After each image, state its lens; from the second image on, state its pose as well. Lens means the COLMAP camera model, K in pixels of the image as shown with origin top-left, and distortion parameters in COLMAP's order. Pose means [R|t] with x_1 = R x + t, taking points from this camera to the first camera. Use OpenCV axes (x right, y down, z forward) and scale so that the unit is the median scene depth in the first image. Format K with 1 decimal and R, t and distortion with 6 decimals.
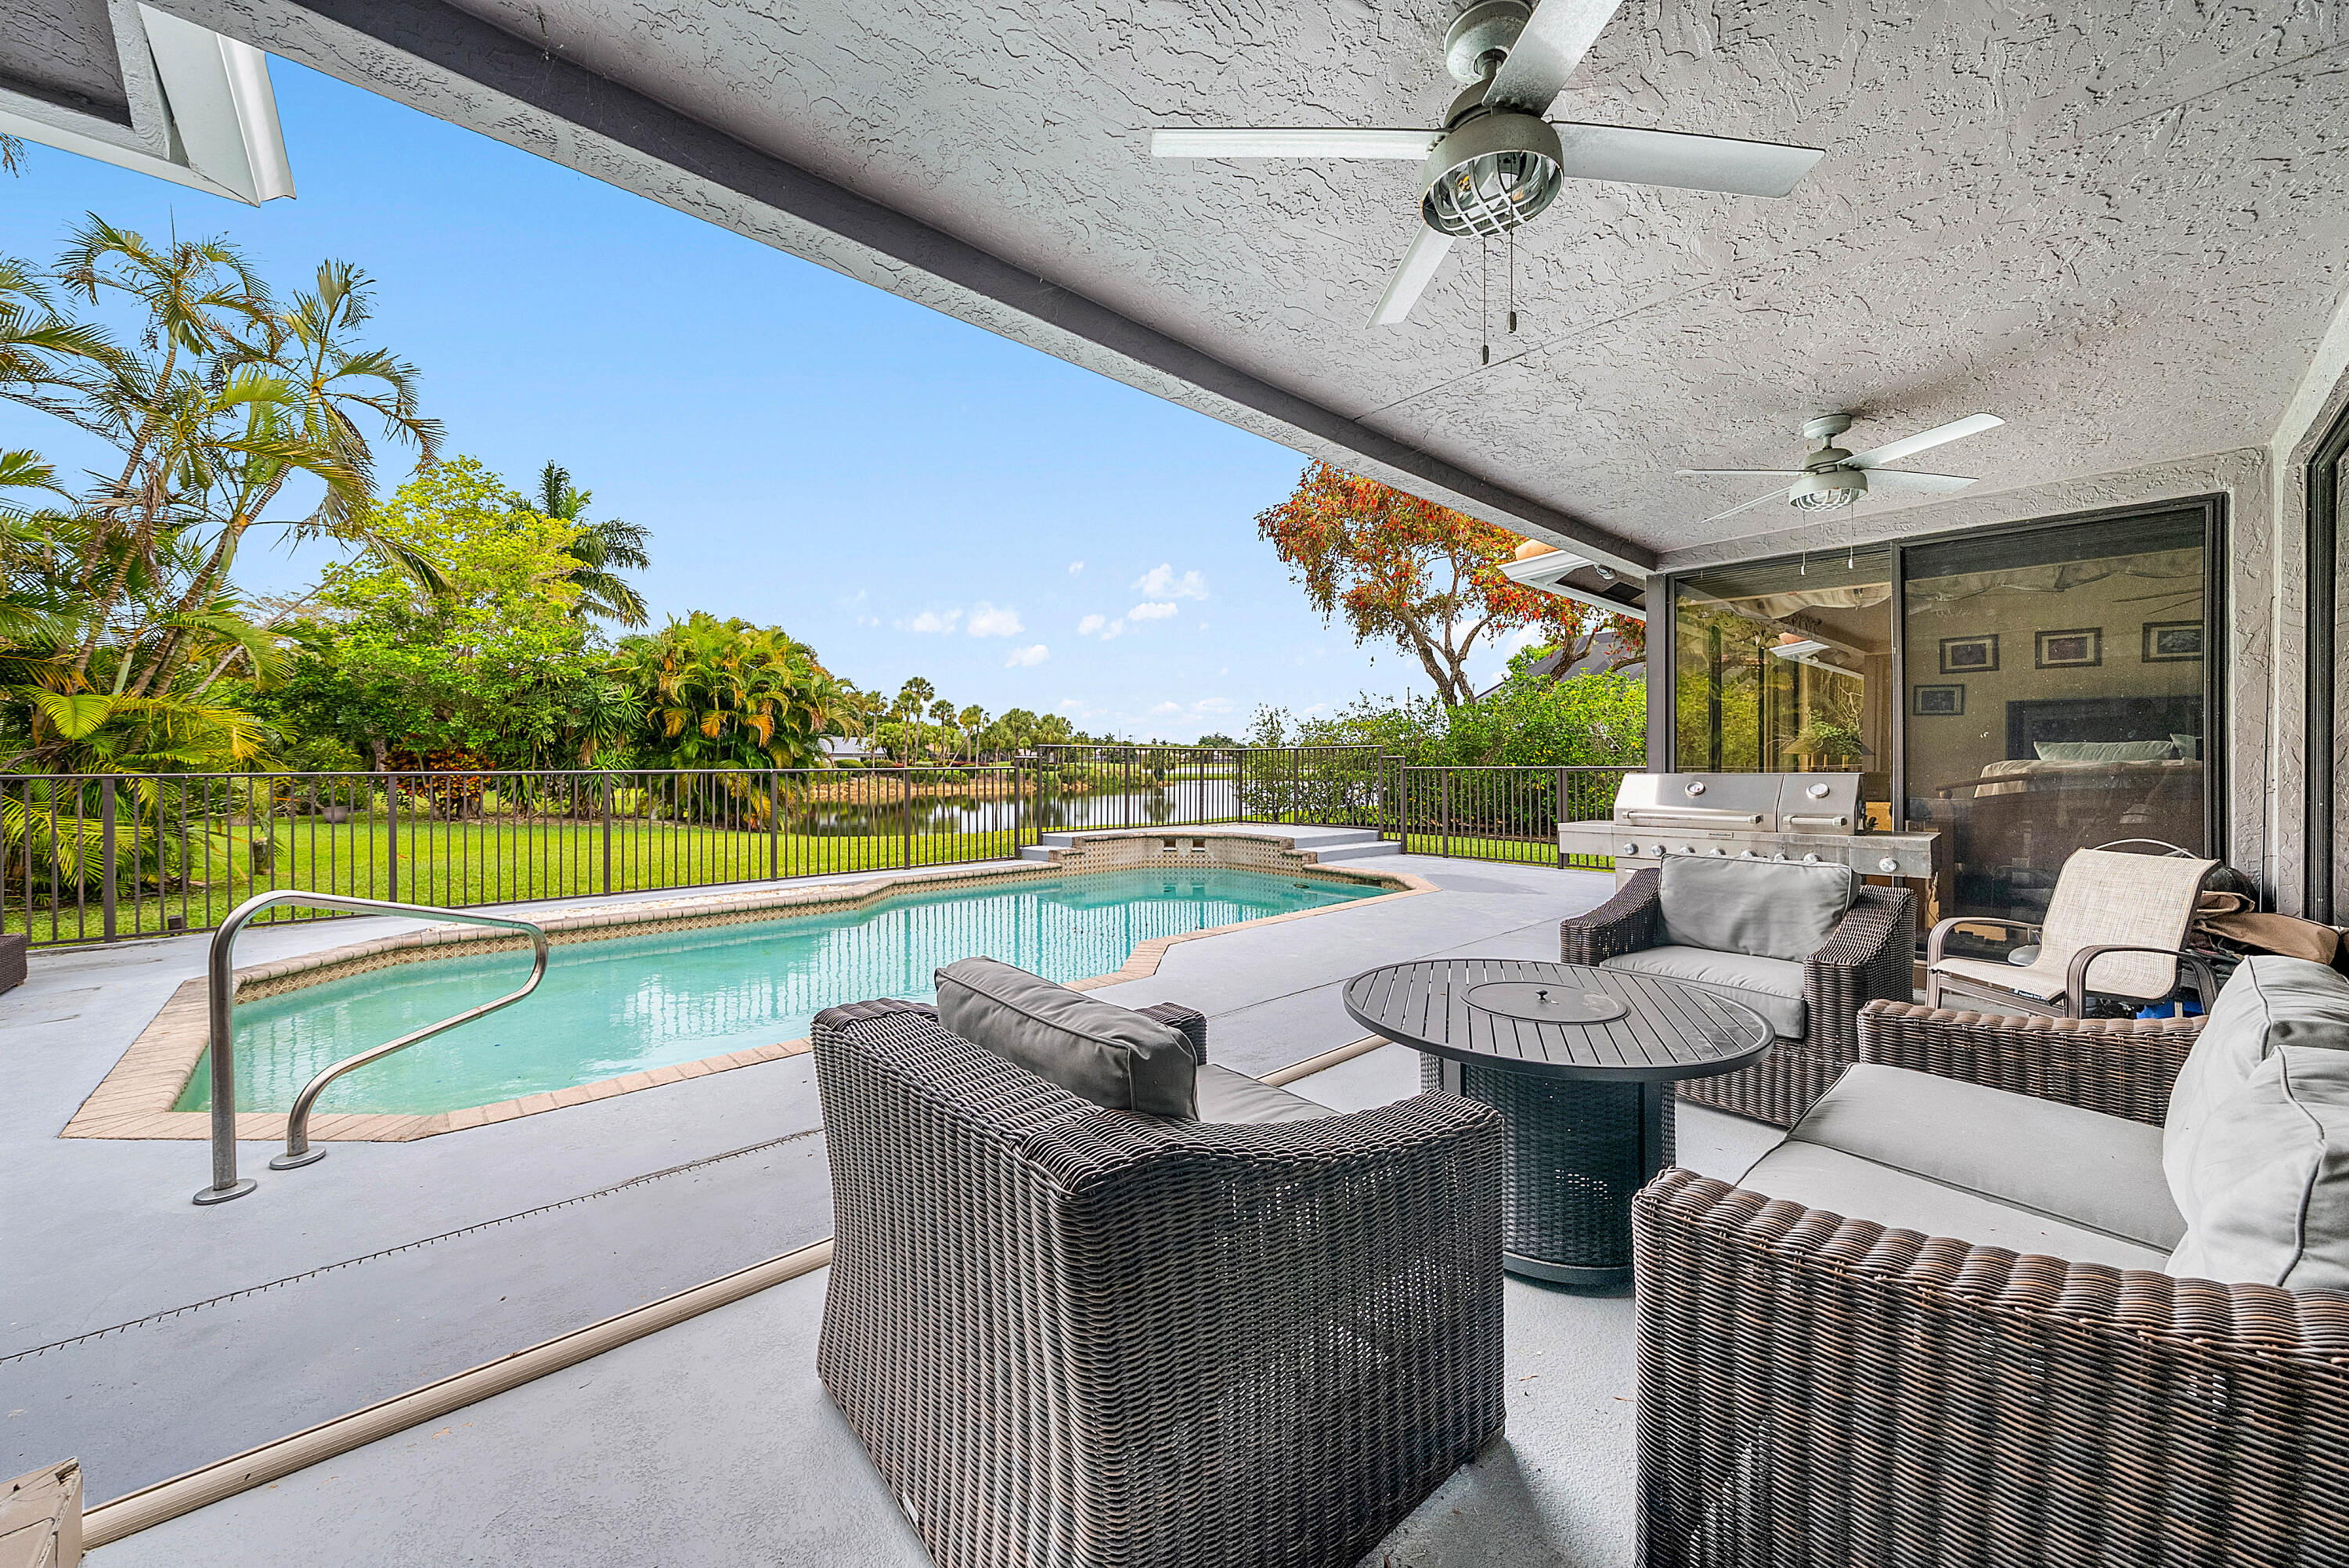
lens RADIAL K [[850.7, 0, 1178.4], [0, 850.7, 752.8], [0, 0, 1]] dist [-0.000548, 0.000092]
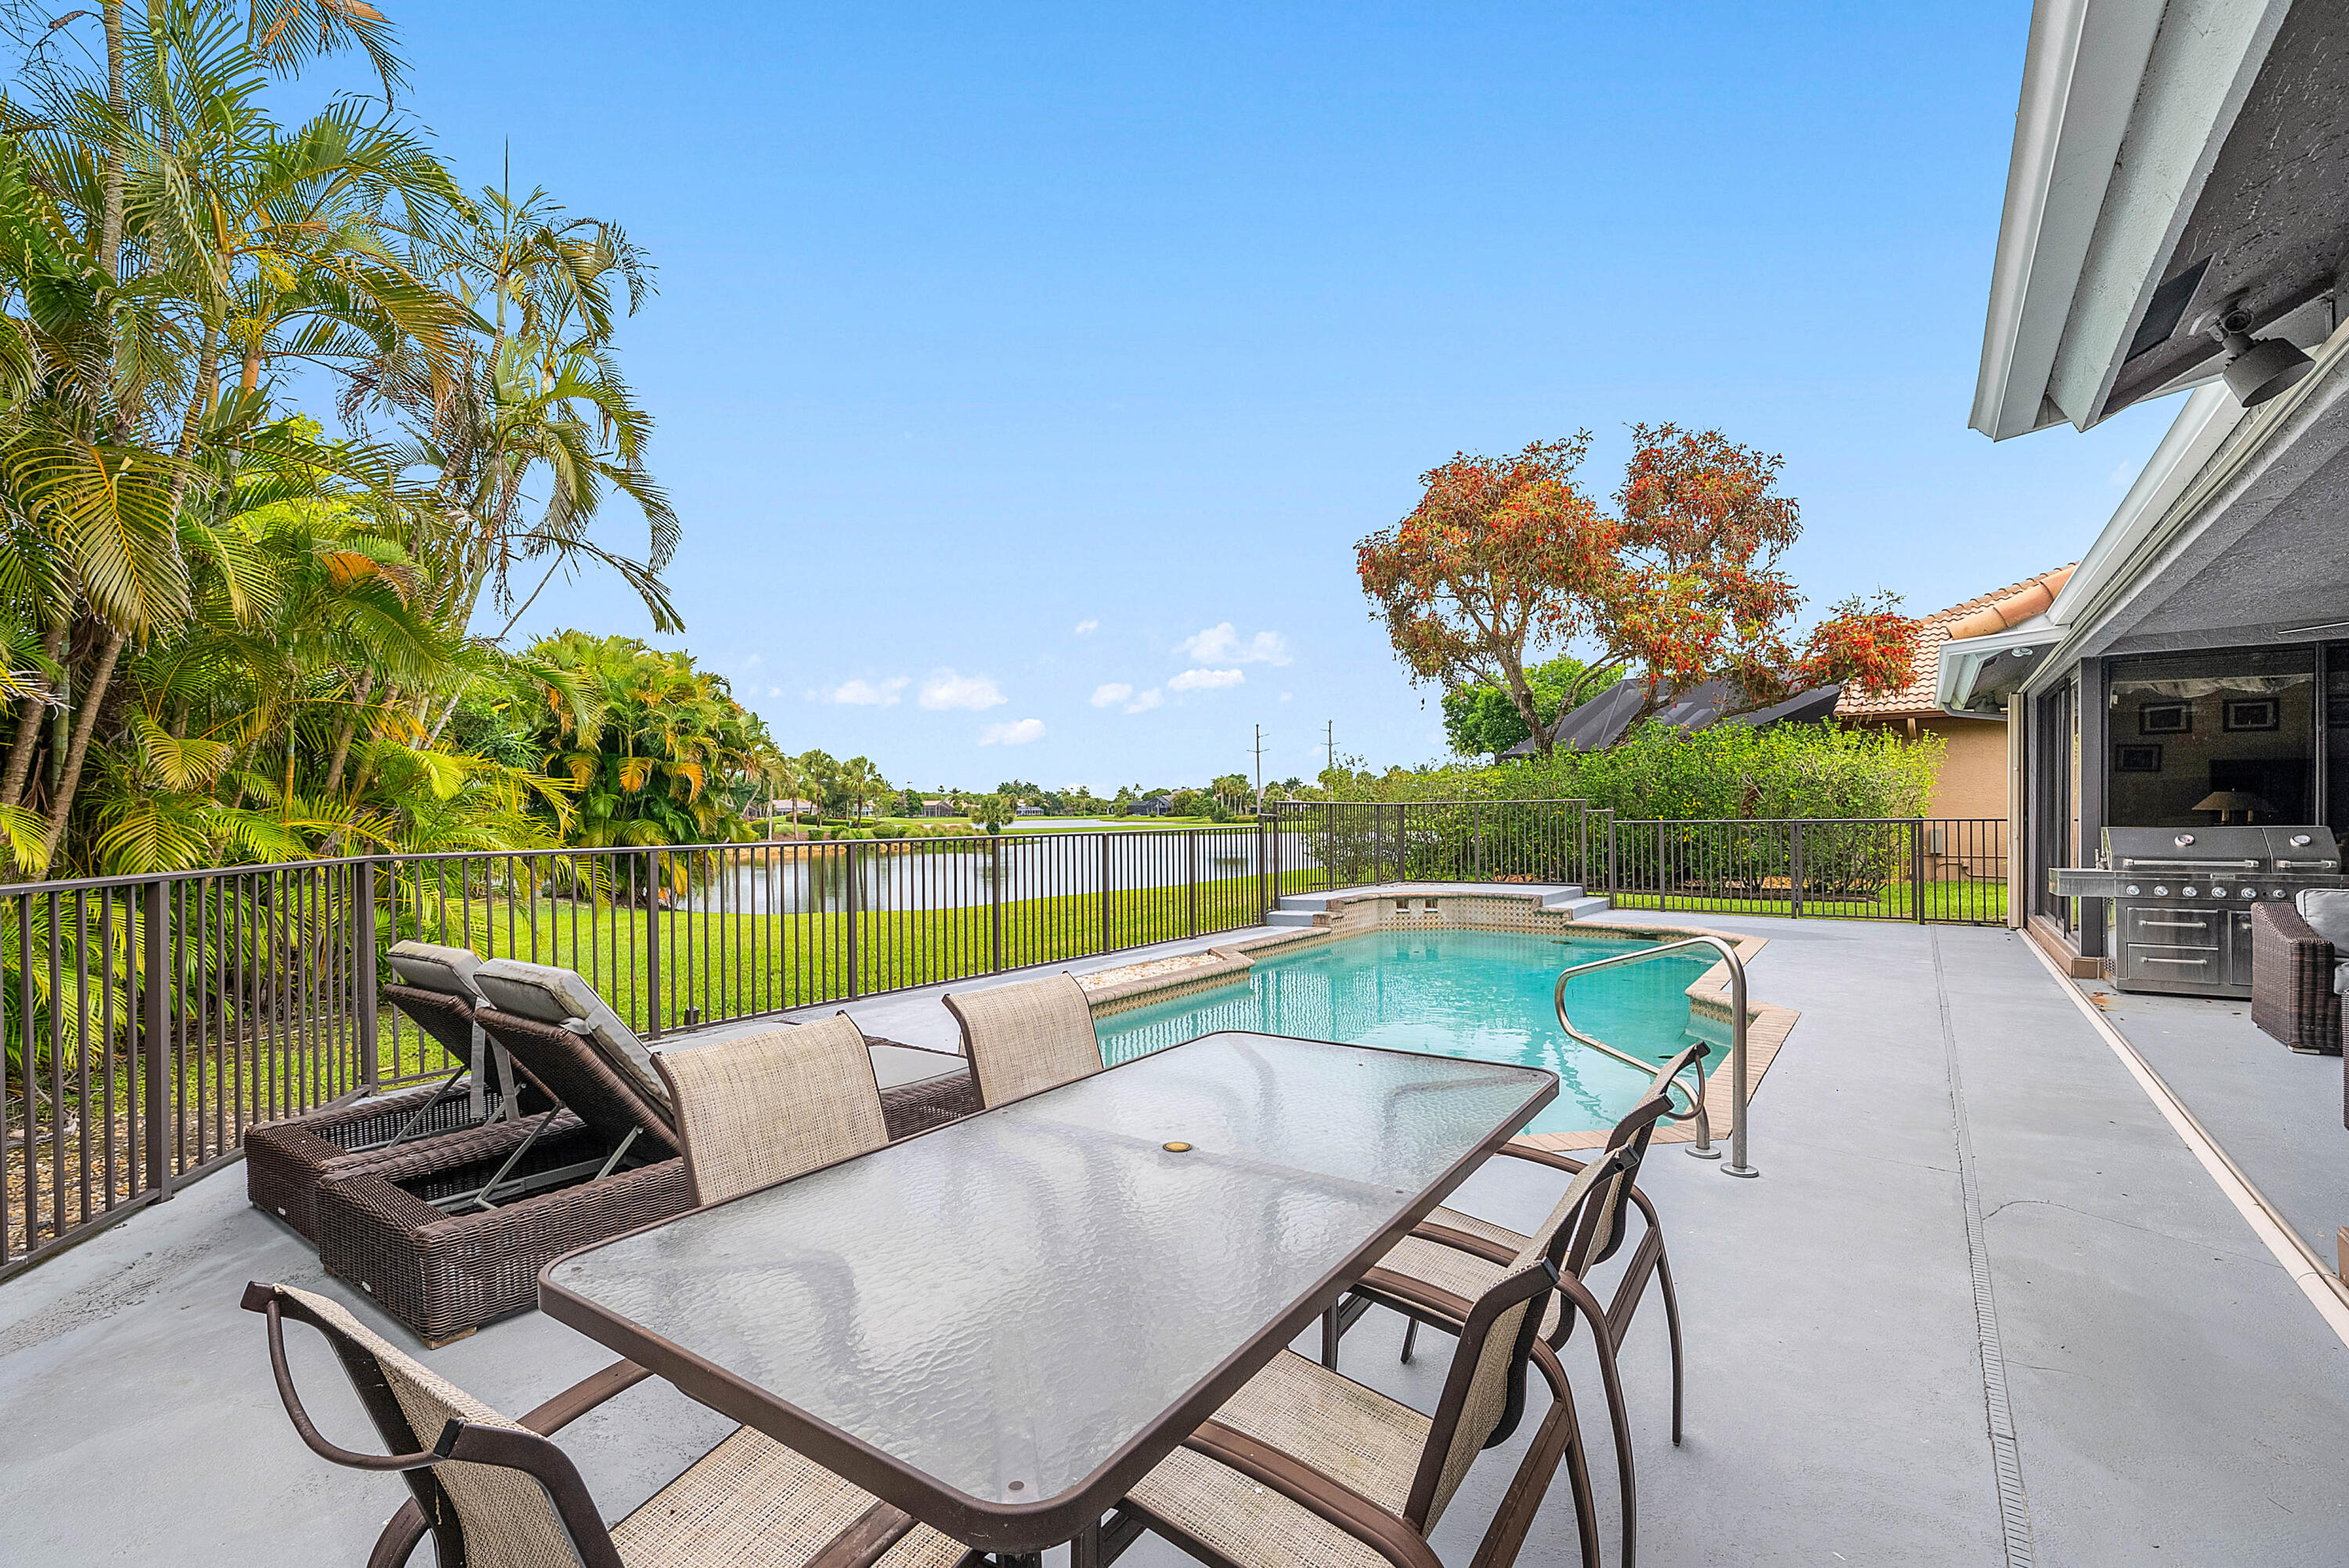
lens RADIAL K [[1041.3, 0, 1167.4], [0, 1041.3, 810.8], [0, 0, 1]] dist [0.000057, 0.000086]
pose [[0.981683, -0.007550, 0.190374, -0.531973], [0.006133, 0.999949, 0.008031, -0.009129], [-0.190425, -0.006716, 0.981679, -0.093984]]
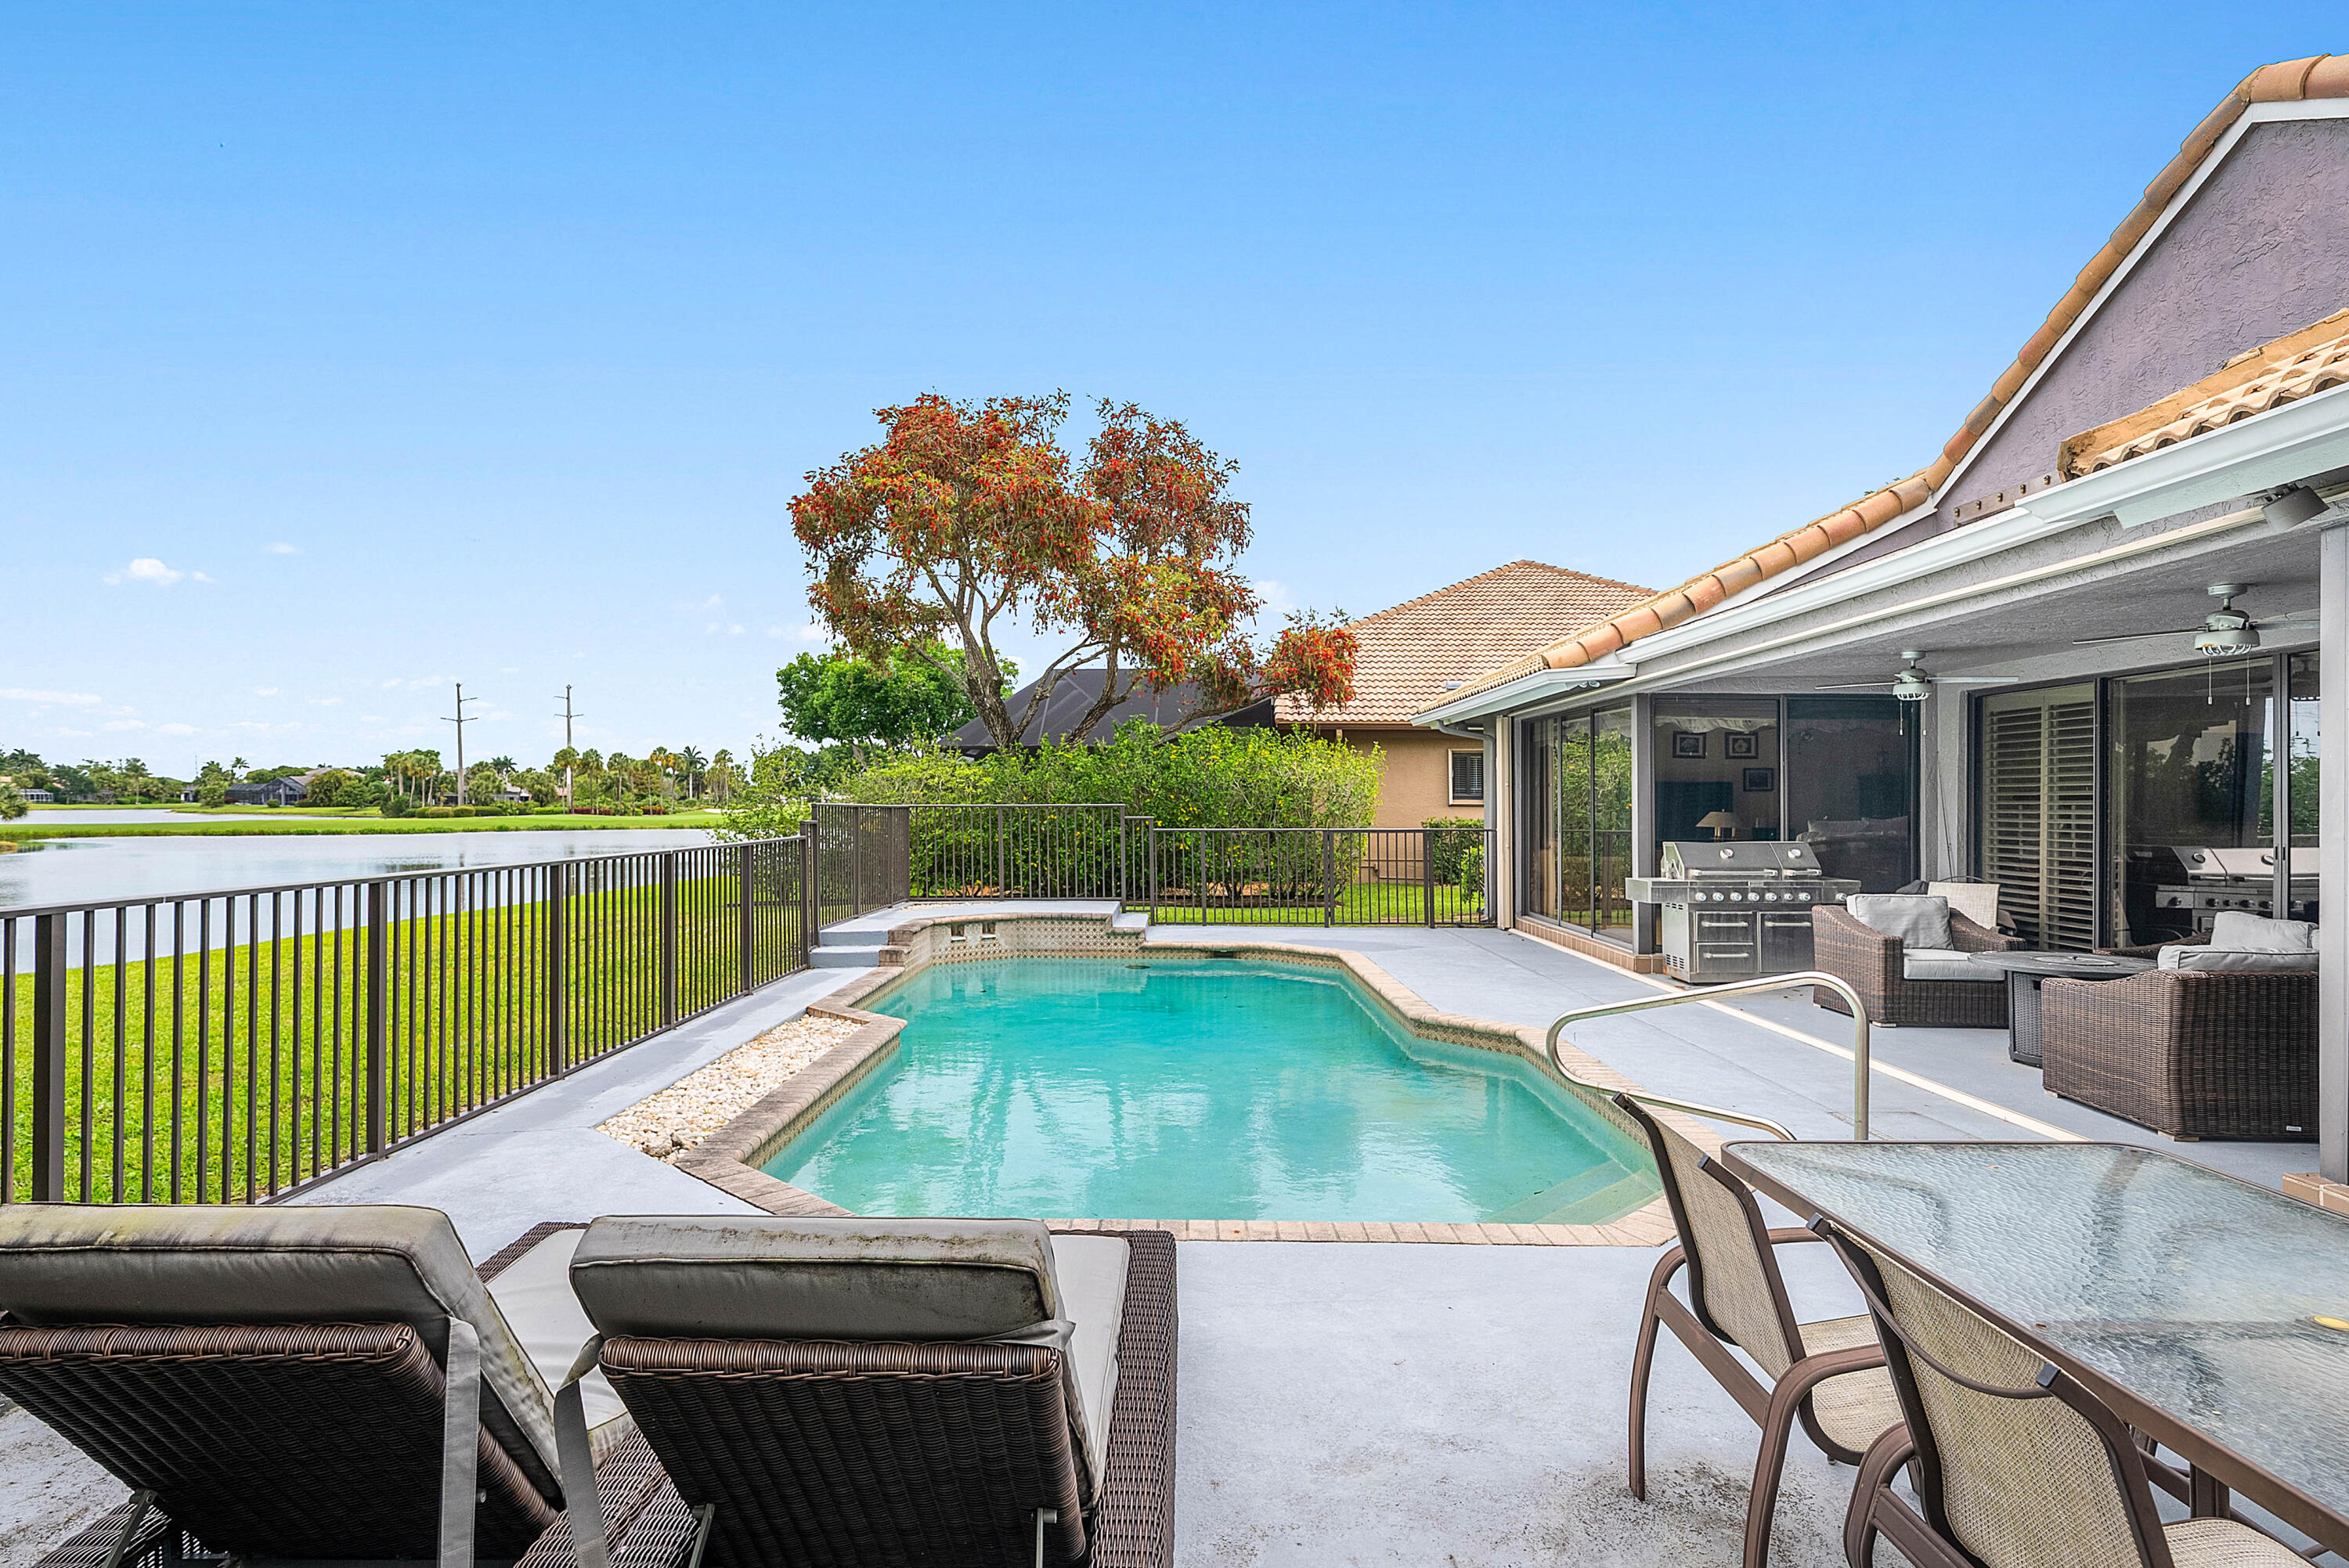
lens RADIAL K [[1225.8, 0, 1135.9], [0, 1225.8, 790.7], [0, 0, 1]] dist [-0.001189, 0.000027]
pose [[0.701484, 0.009691, 0.712620, -0.776749], [-0.010345, 0.999941, -0.003415, -0.022506], [-0.712611, -0.004977, 0.701542, 0.124416]]
